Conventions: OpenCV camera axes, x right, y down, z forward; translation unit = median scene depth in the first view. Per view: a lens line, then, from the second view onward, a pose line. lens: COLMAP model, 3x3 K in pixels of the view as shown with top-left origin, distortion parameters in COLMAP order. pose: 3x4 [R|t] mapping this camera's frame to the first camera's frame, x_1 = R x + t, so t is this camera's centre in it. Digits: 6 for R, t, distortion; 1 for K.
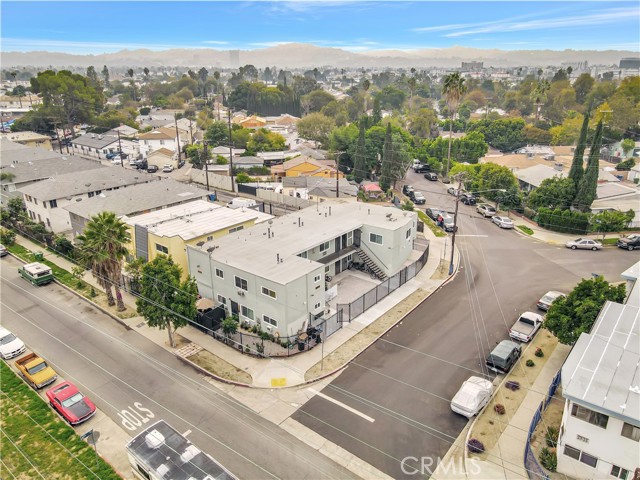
lens RADIAL K [[473.2, 0, 320.0], [0, 473.2, 240.0], [0, 0, 1]] dist [0.010322, 0.006391]
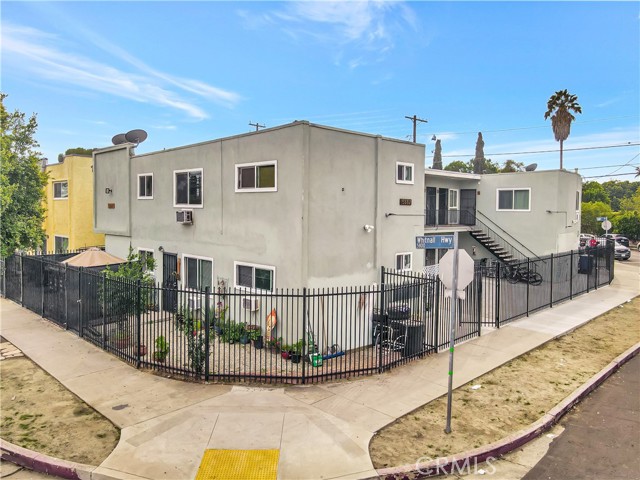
lens RADIAL K [[485.4, 0, 320.0], [0, 485.4, 240.0], [0, 0, 1]] dist [0.011082, -0.001500]
pose [[0.995202, 0.023839, -0.094892, -0.031714], [-0.049449, 0.959429, -0.277580, 0.222341], [0.084425, 0.280941, 0.956005, 0.660802]]
